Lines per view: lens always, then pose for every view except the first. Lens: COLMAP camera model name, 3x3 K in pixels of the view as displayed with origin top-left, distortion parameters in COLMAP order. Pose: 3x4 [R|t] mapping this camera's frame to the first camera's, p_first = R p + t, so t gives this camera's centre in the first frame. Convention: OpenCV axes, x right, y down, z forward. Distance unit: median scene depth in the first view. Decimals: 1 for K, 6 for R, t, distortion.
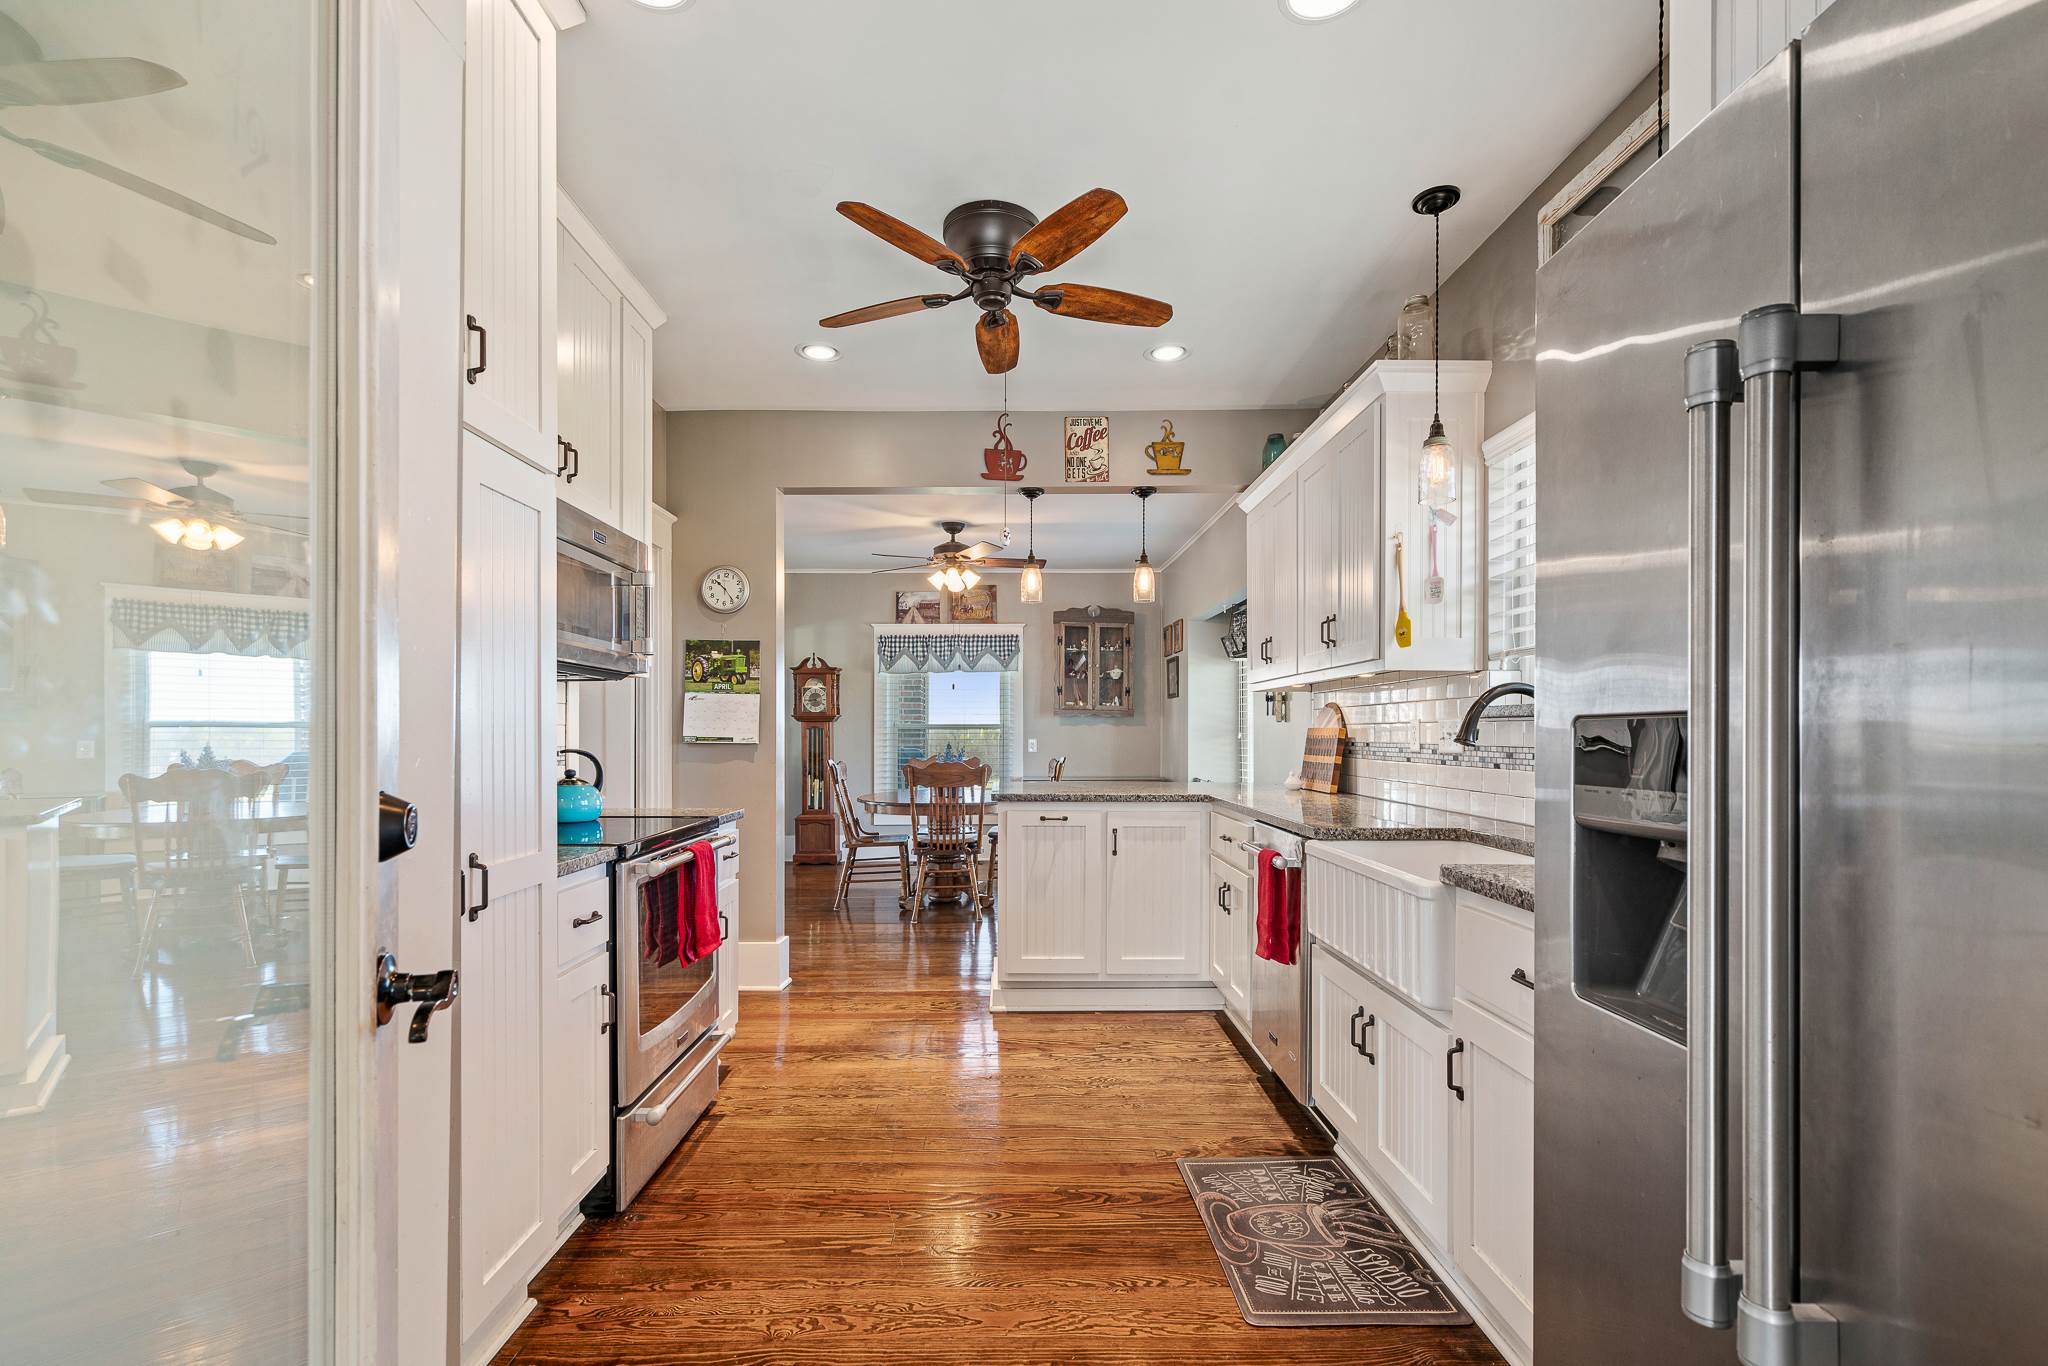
lens RADIAL K [[938.5, 0, 1025.1], [0, 938.5, 738.2], [0, 0, 1]] dist [-0.004146, 0.003216]
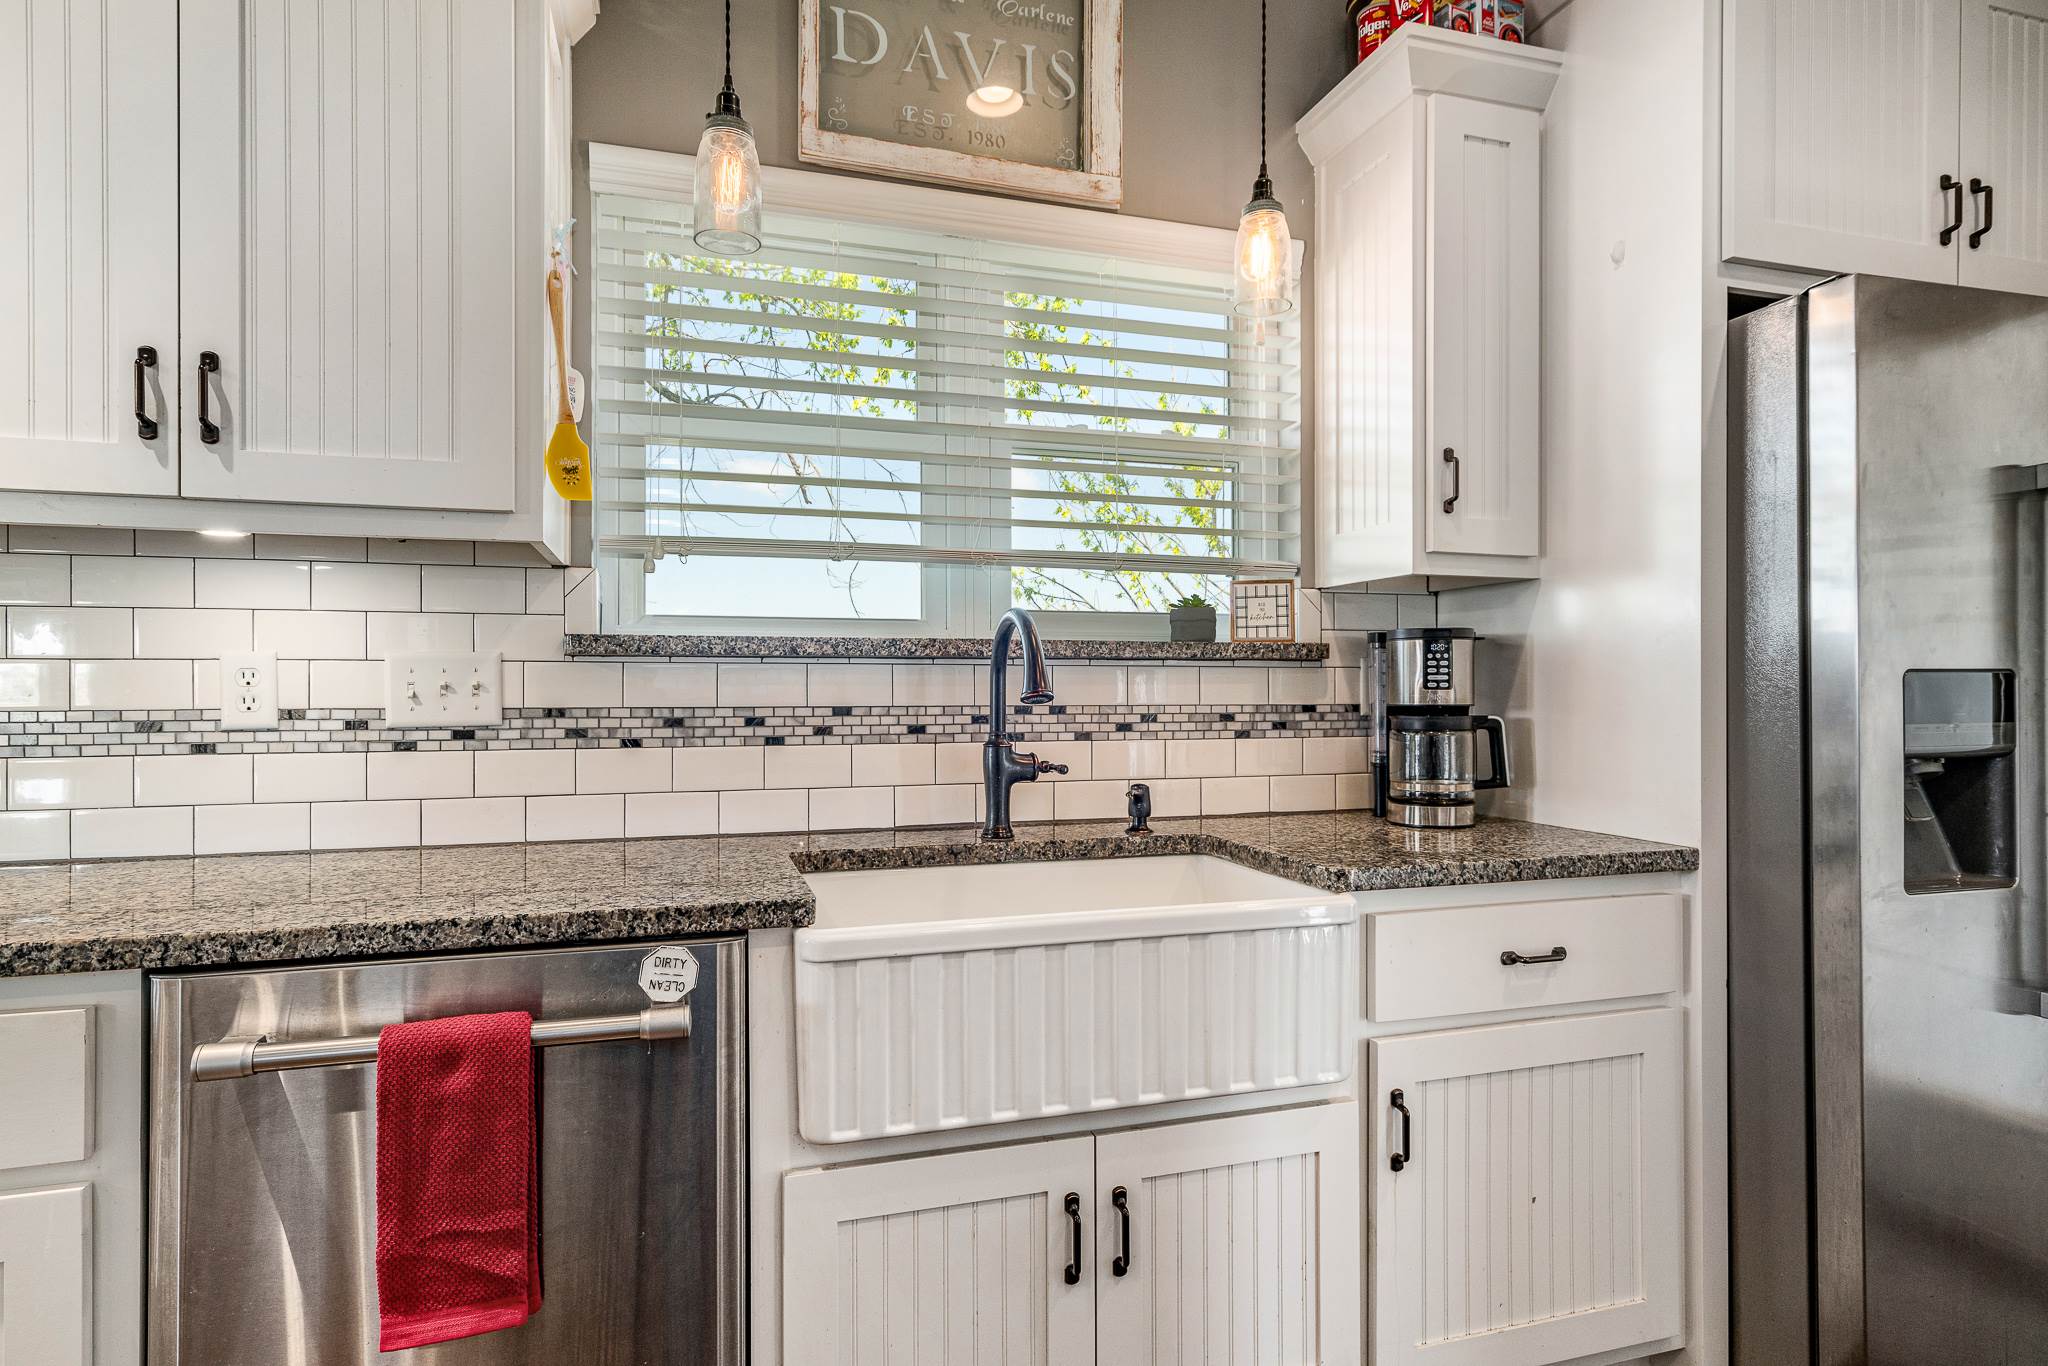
lens RADIAL K [[1189.1, 0, 1019.6], [0, 1189.1, 666.7], [0, 0, 1]] dist [0.032754, -0.000109]
pose [[-0.275179, 0.024877, 0.961071, -0.210395], [0.007454, 0.999690, -0.023743, 0.002653], [-0.961364, 0.000631, -0.275279, 0.853997]]
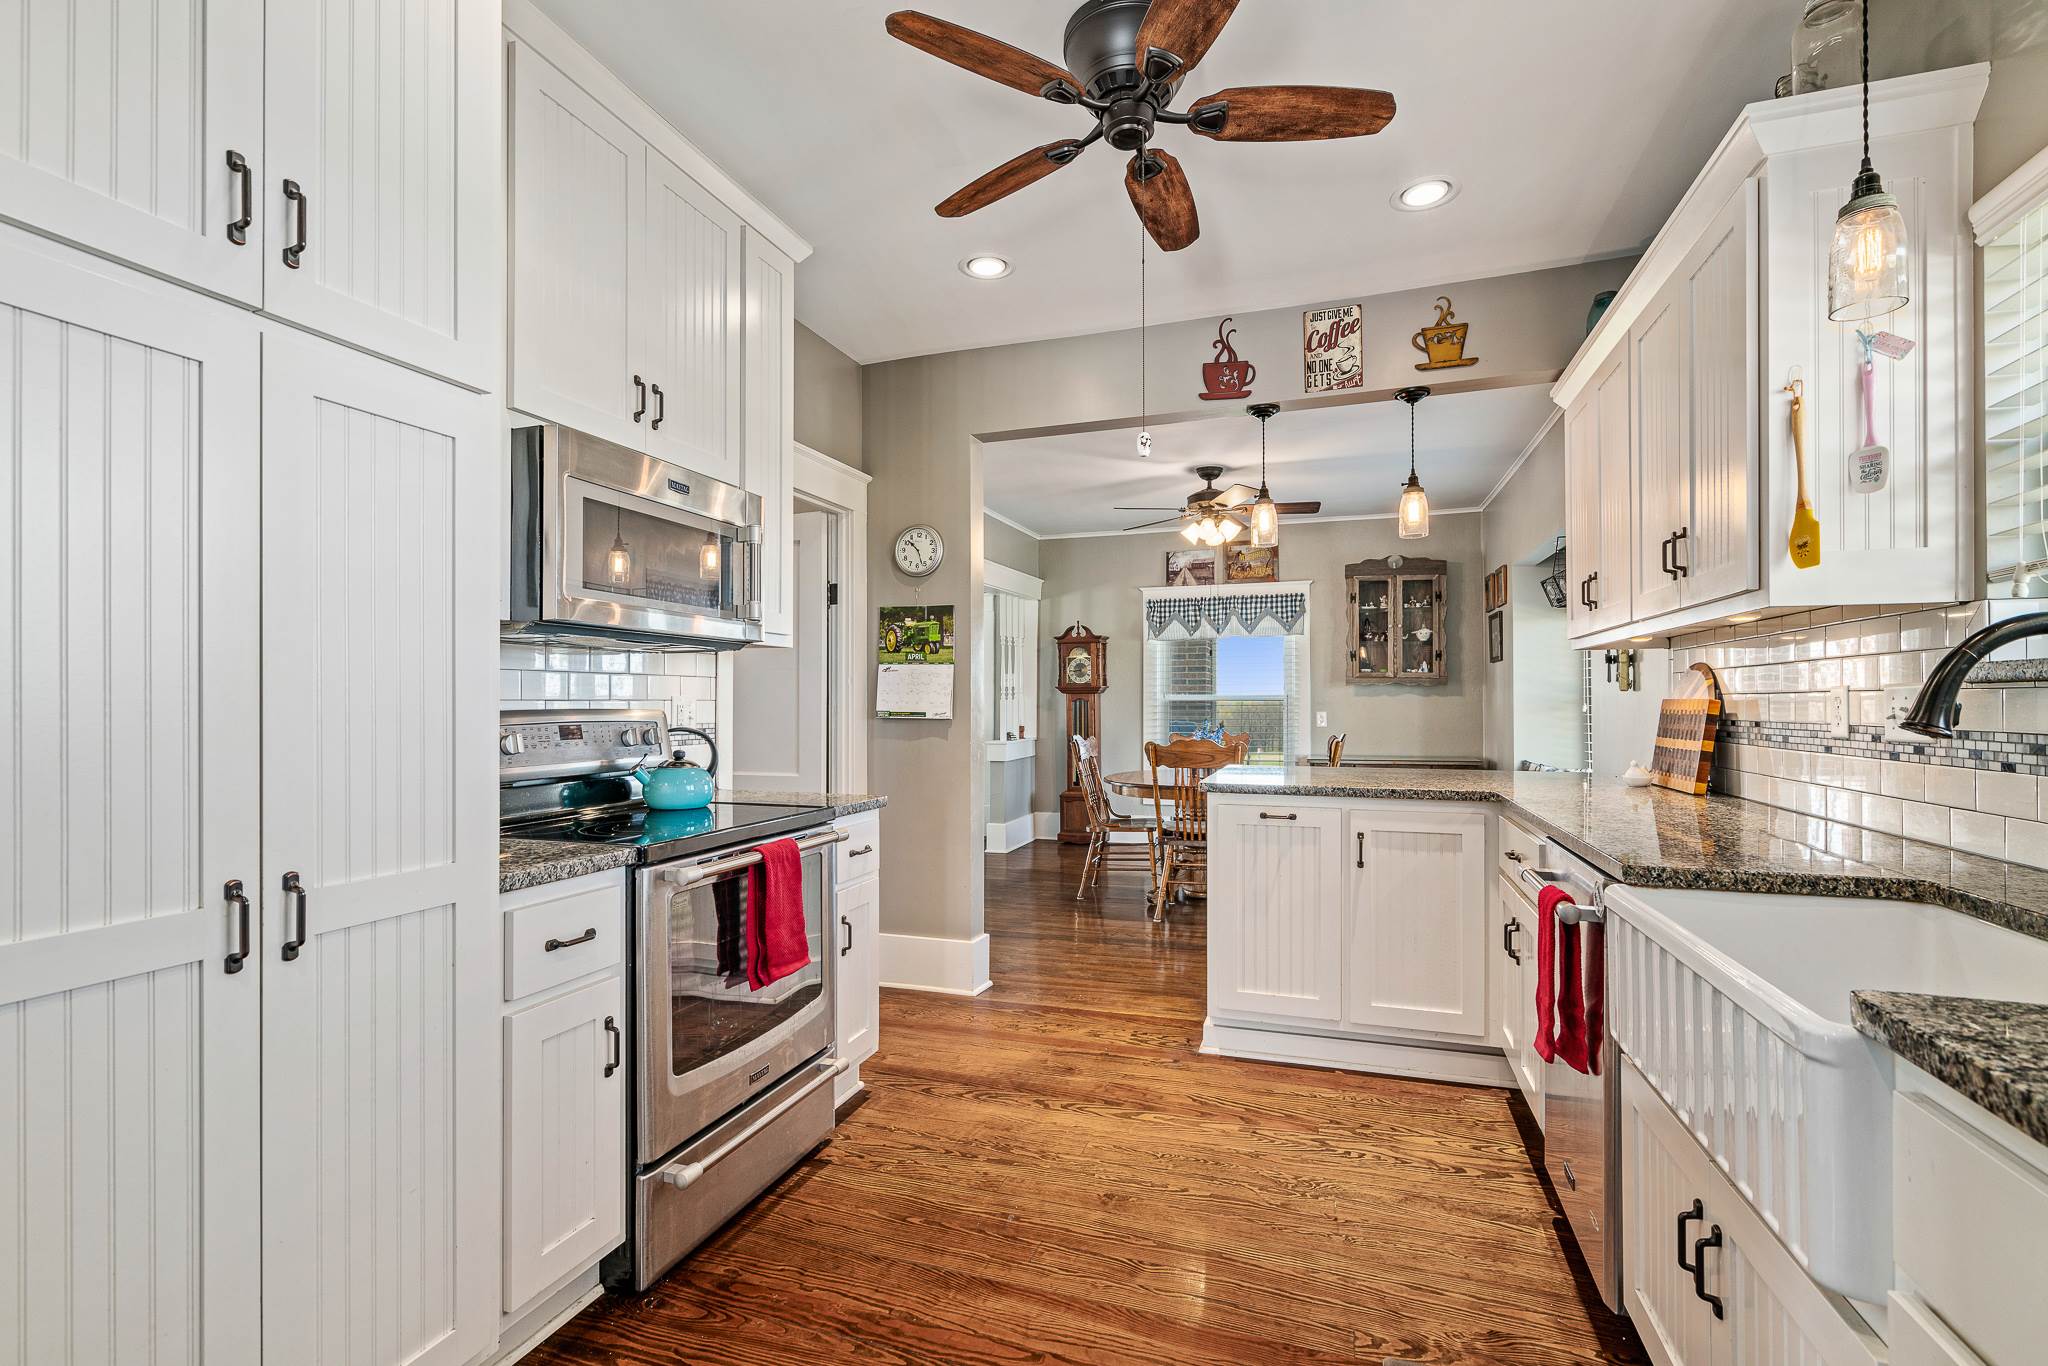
lens RADIAL K [[938.5, 0, 1025.2], [0, 938.5, 698.4], [0, 0, 1]] dist [-0.004146, 0.003216]
pose [[0.941598, -0.004759, -0.336707, 0.118438], [0.000987, 0.999935, -0.011372, -0.005394], [0.336739, 0.010375, 0.941541, 0.233536]]
